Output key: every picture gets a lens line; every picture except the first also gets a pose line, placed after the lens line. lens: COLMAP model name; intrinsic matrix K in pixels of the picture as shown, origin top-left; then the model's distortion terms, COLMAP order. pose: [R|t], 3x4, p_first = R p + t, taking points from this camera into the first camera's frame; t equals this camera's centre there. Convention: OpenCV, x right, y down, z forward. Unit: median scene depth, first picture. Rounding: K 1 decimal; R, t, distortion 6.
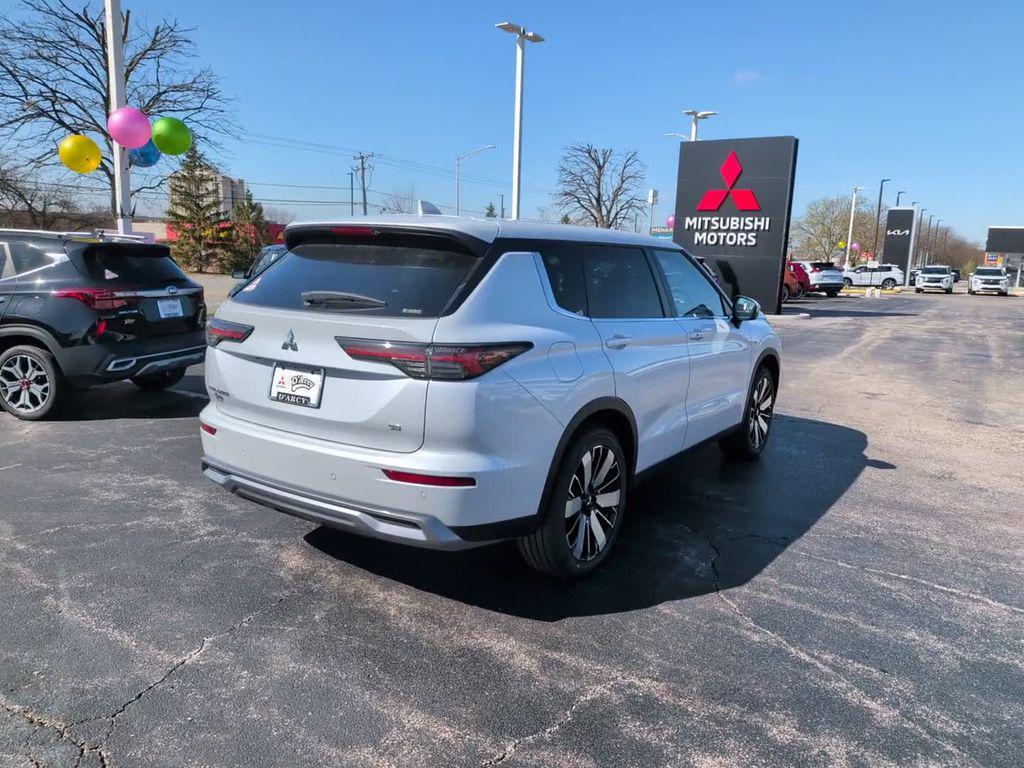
lens RADIAL K [[736.7, 0, 535.7], [0, 736.7, 382.8], [0, 0, 1]] dist [0.056512, -0.080008]
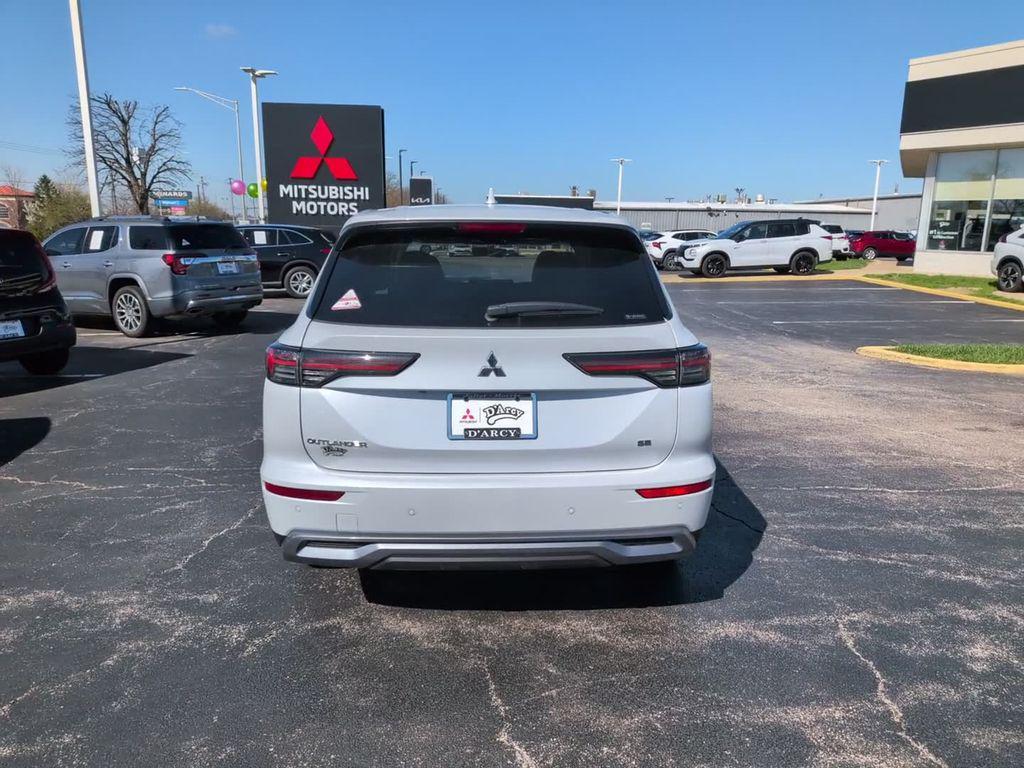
lens RADIAL K [[733.3, 0, 523.4], [0, 733.3, 402.0], [0, 0, 1]] dist [0.087942, -0.141654]
pose [[0.812697, -0.153372, 0.562139, -0.123304], [0.114085, 0.987948, 0.104612, -0.015648], [-0.571408, -0.020886, 0.820400, 0.048271]]
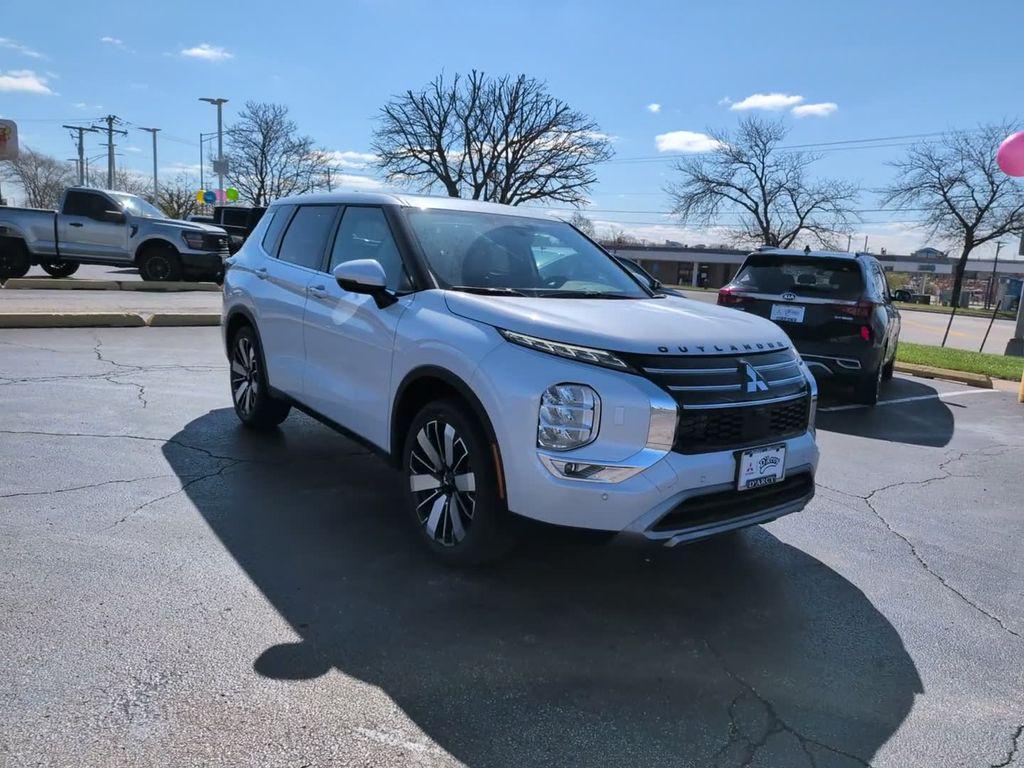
lens RADIAL K [[736.7, 0, 535.7], [0, 736.7, 382.8], [0, 0, 1]] dist [0.056512, -0.080008]
pose [[-0.326356, 0.115447, -0.938171, 0.240991], [-0.229378, 0.953175, 0.197085, -0.047848], [0.916994, 0.279516, -0.284593, 0.364047]]
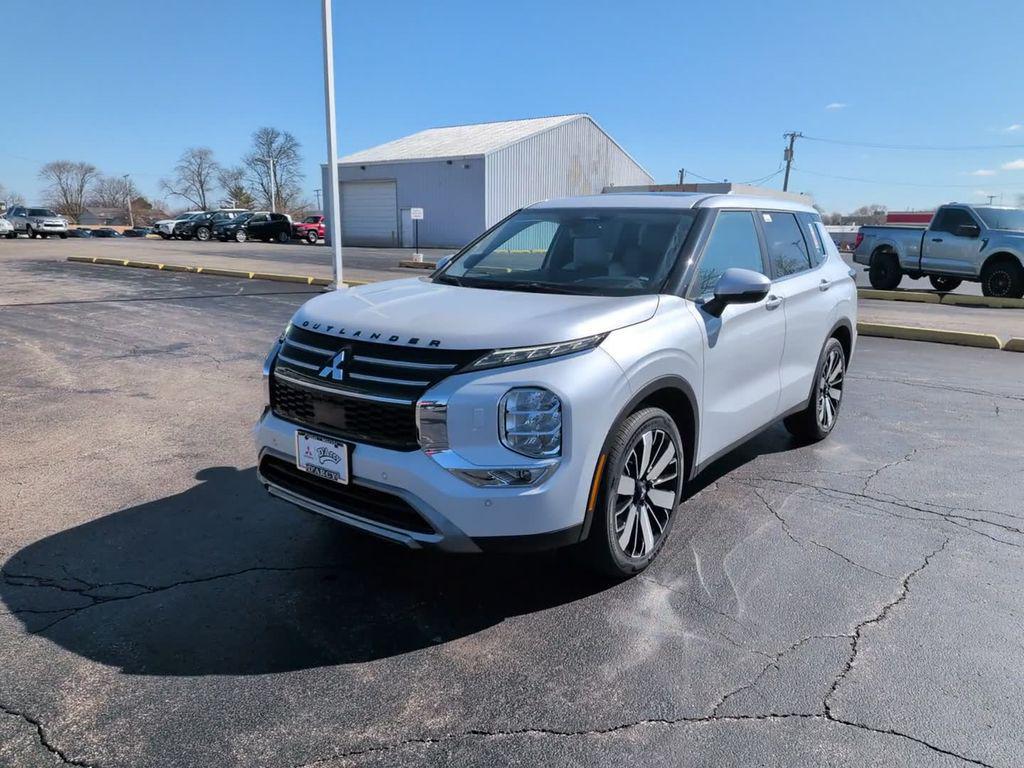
lens RADIAL K [[735.7, 0, 534.7], [0, 735.7, 378.8], [0, 0, 1]] dist [0.064127, -0.091099]
pose [[-0.996382, -0.060172, 0.060017, 0.027272], [-0.034246, 0.930594, 0.364448, -0.081963], [-0.077781, 0.361074, -0.929288, 0.499584]]
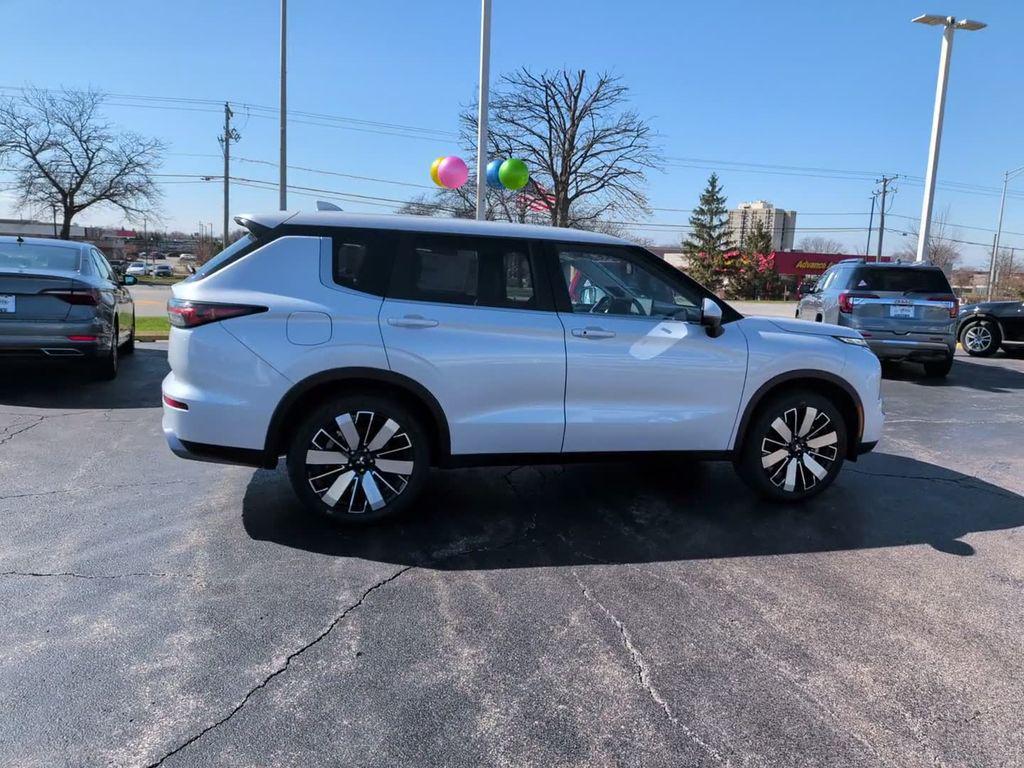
lens RADIAL K [[736.7, 0, 535.7], [0, 736.7, 382.8], [0, 0, 1]] dist [0.056512, -0.080008]
pose [[0.760280, 0.105896, -0.640906, 0.180461], [-0.131309, 0.991309, 0.008026, 0.000045], [0.636186, 0.078055, 0.767577, 0.055634]]
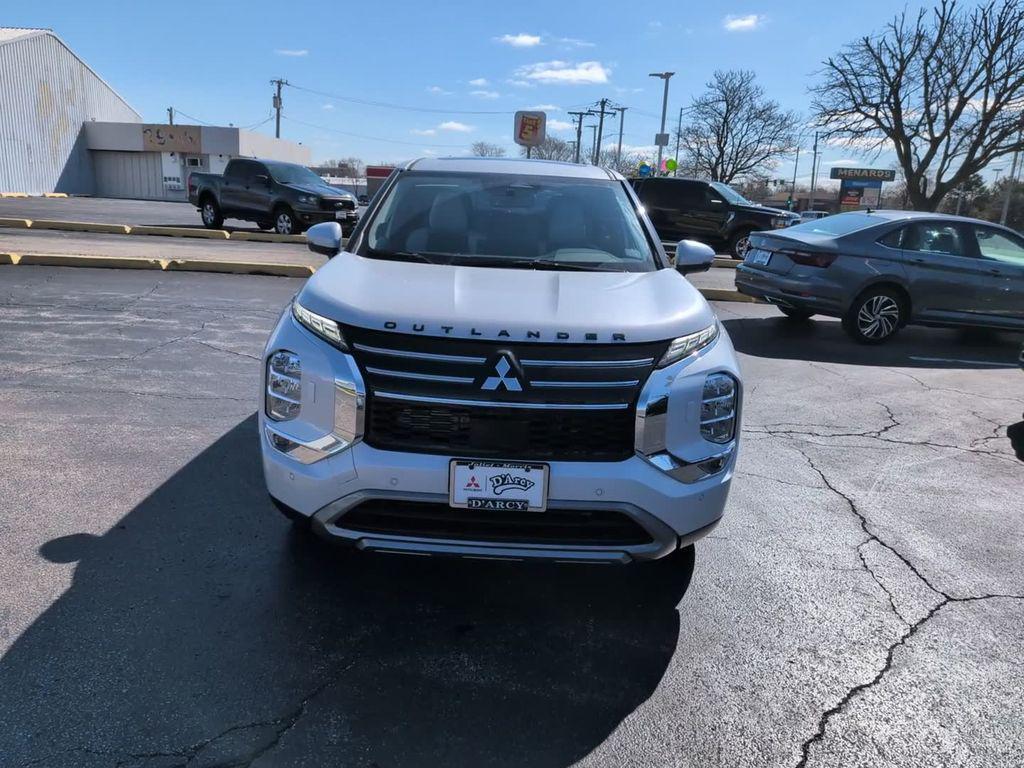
lens RADIAL K [[746.7, 0, 501.2], [0, 746.7, 370.9], [0, 0, 1]] dist [0.002259, -0.006379]
pose [[-0.845054, 0.056324, -0.531707, 0.144111], [-0.160948, 0.921517, 0.353415, -0.073136], [0.509882, 0.384232, -0.769666, 0.458154]]
